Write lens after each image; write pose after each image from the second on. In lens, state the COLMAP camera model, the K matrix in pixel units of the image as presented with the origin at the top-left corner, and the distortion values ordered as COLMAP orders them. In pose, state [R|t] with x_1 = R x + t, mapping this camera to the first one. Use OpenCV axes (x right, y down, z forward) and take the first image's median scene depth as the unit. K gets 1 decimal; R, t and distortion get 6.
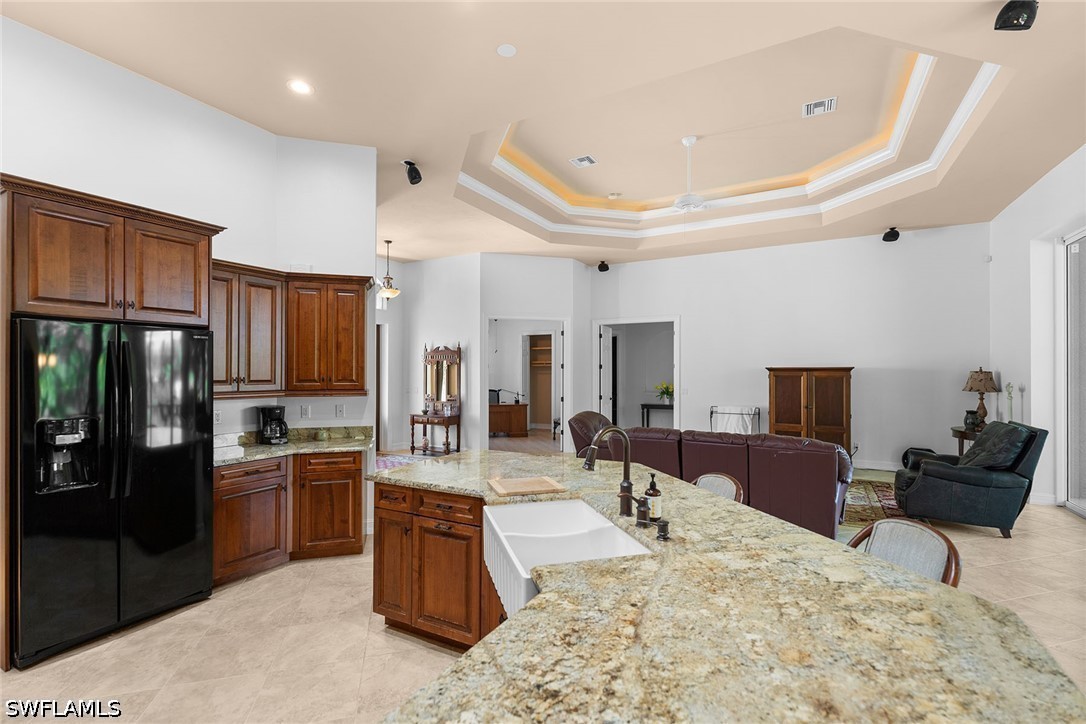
lens RADIAL K [[485.7, 0, 540.9], [0, 485.7, 368.1], [0, 0, 1]] dist [0.000047, 0.000561]
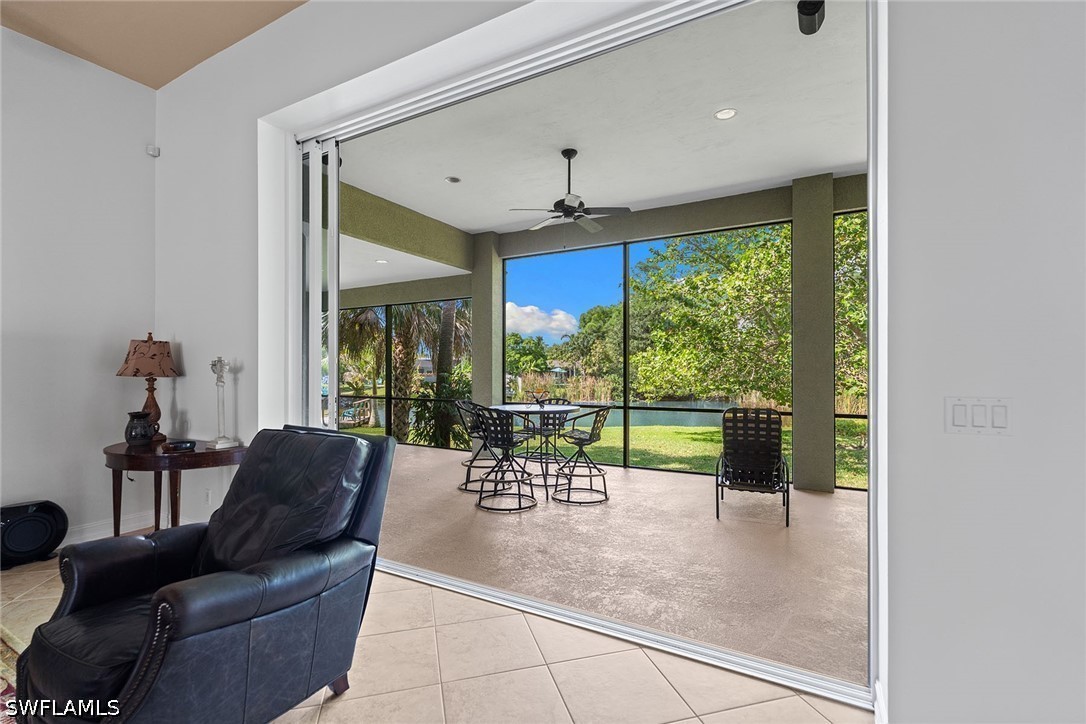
lens RADIAL K [[485.7, 0, 540.9], [0, 485.7, 368.1], [0, 0, 1]] dist [0.000047, 0.000561]
pose [[-0.000230, 0.003506, 0.999994, 0.604304], [-0.007497, 0.999966, -0.003508, 0.064280], [-0.999972, -0.007498, -0.000204, 0.959547]]
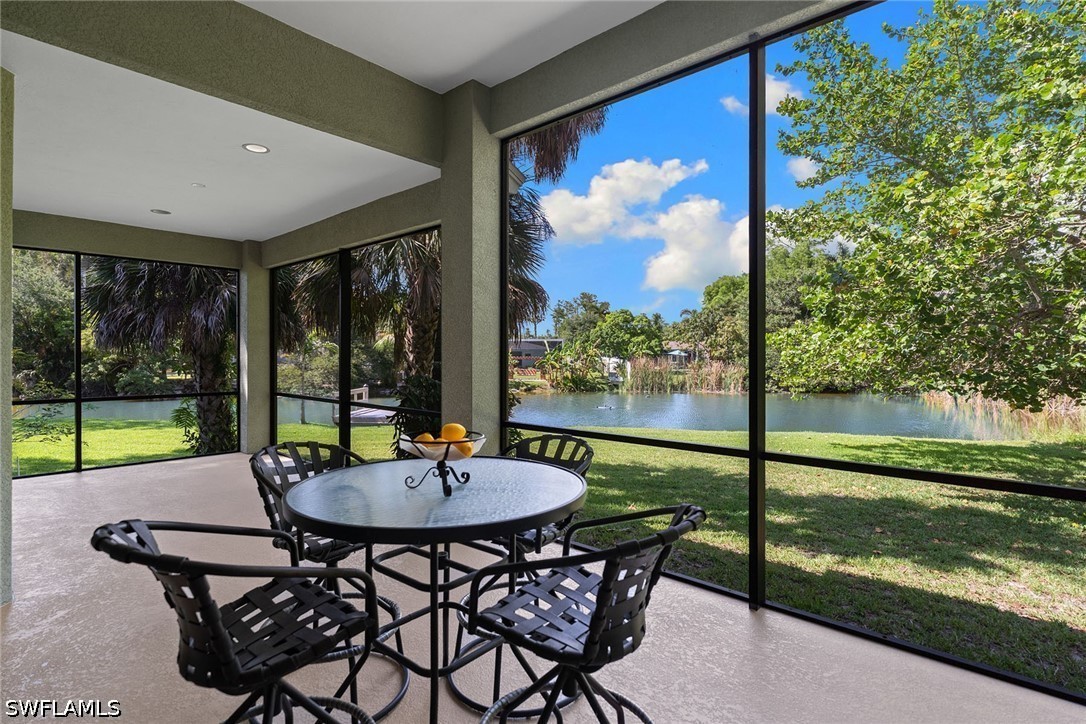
lens RADIAL K [[532.3, 0, 544.6], [0, 532.3, 354.6], [0, 0, 1]] dist [0.000345, 0.000469]
pose [[0.215362, -0.004248, 0.976525, 1.630403], [-0.007003, 0.999958, 0.005894, 0.051690], [-0.976509, -0.008108, 0.215323, 0.768165]]
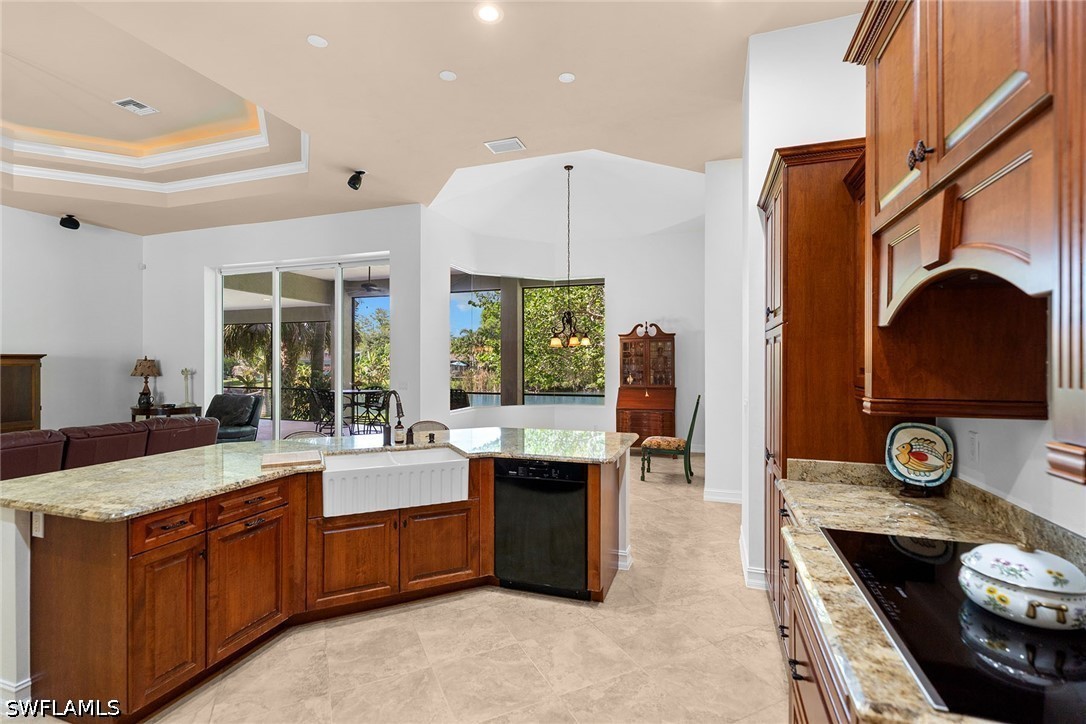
lens RADIAL K [[493.6, 0, 543.0], [0, 493.6, 362.0], [0, 0, 1]] dist [0.000315, 0.000017]
pose [[-0.176827, -0.000227, 0.984242, -0.836049], [-0.007604, 0.999970, -0.001135, 0.011459], [-0.984213, -0.007685, -0.176824, 0.425905]]
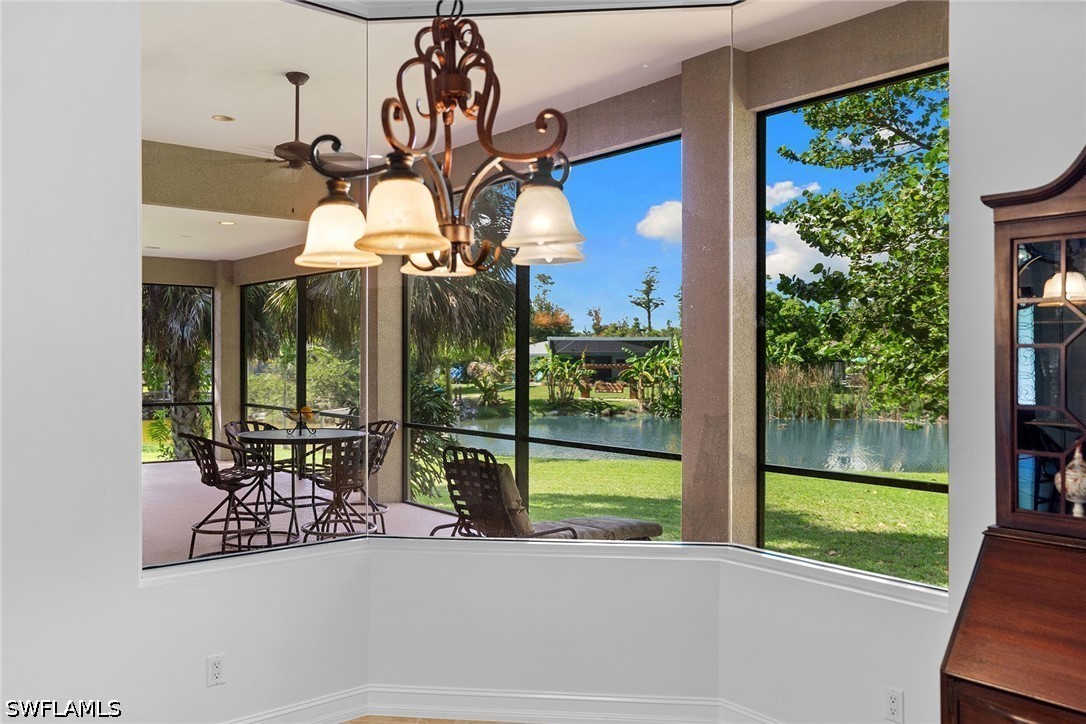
lens RADIAL K [[876.9, 0, 537.9], [0, 876.9, 362.3], [0, 0, 1]] dist [-0.010350, 0.001903]
pose [[0.368678, -0.006999, 0.929531, 0.525272], [-0.009437, 0.999892, 0.011272, -0.001987], [-0.929509, -0.012927, 0.368572, -0.206730]]
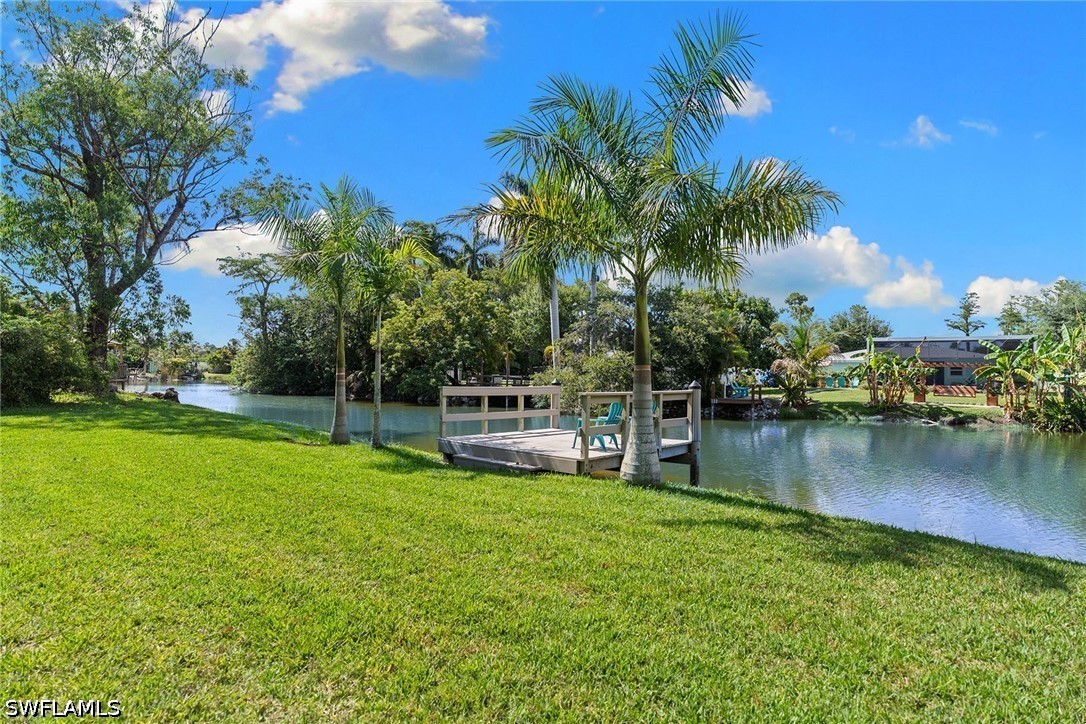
lens RADIAL K [[552.9, 0, 543.0], [0, 552.9, 362.0], [0, 0, 1]] dist [-0.002634, -0.000347]
pose [[0.775039, 0.026965, 0.631338, 5.357609], [-0.020442, 0.999636, -0.017601, 0.426981], [-0.631582, 0.000735, 0.775308, 1.758154]]
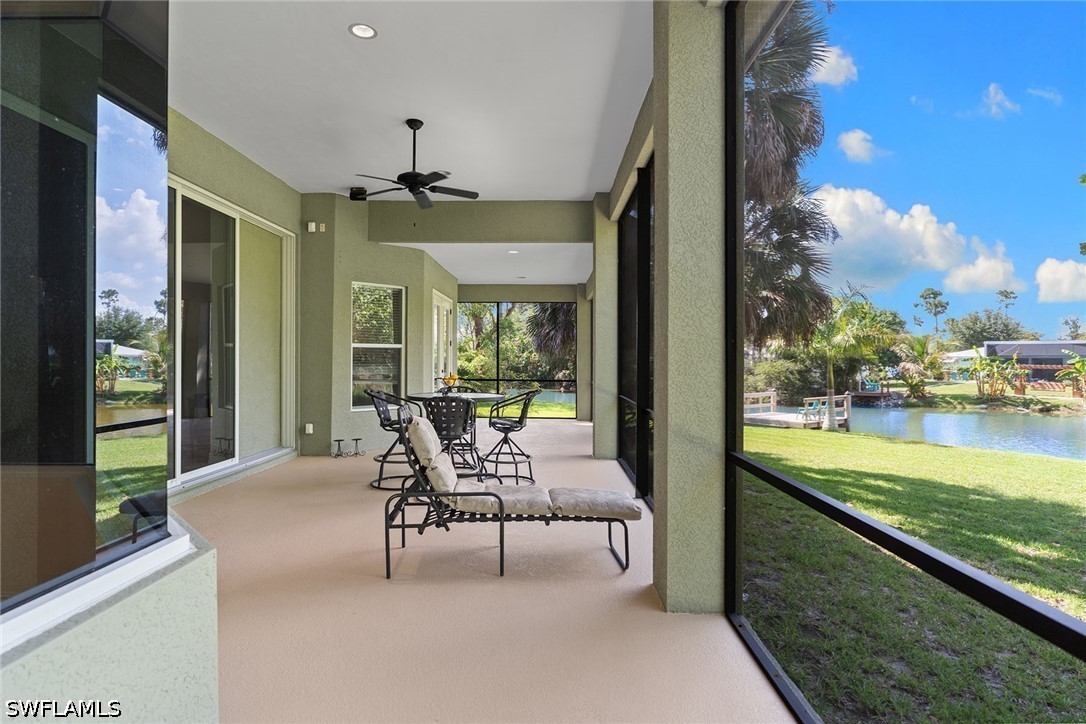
lens RADIAL K [[566.5, 0, 543.0], [0, 566.5, 362.0], [0, 0, 1]] dist [-0.005116, -0.000369]
pose [[0.879684, -0.000046, 0.475558, 1.559830], [-0.006833, 0.999896, 0.012736, 0.061623], [-0.475509, -0.014453, 0.879592, -0.593925]]
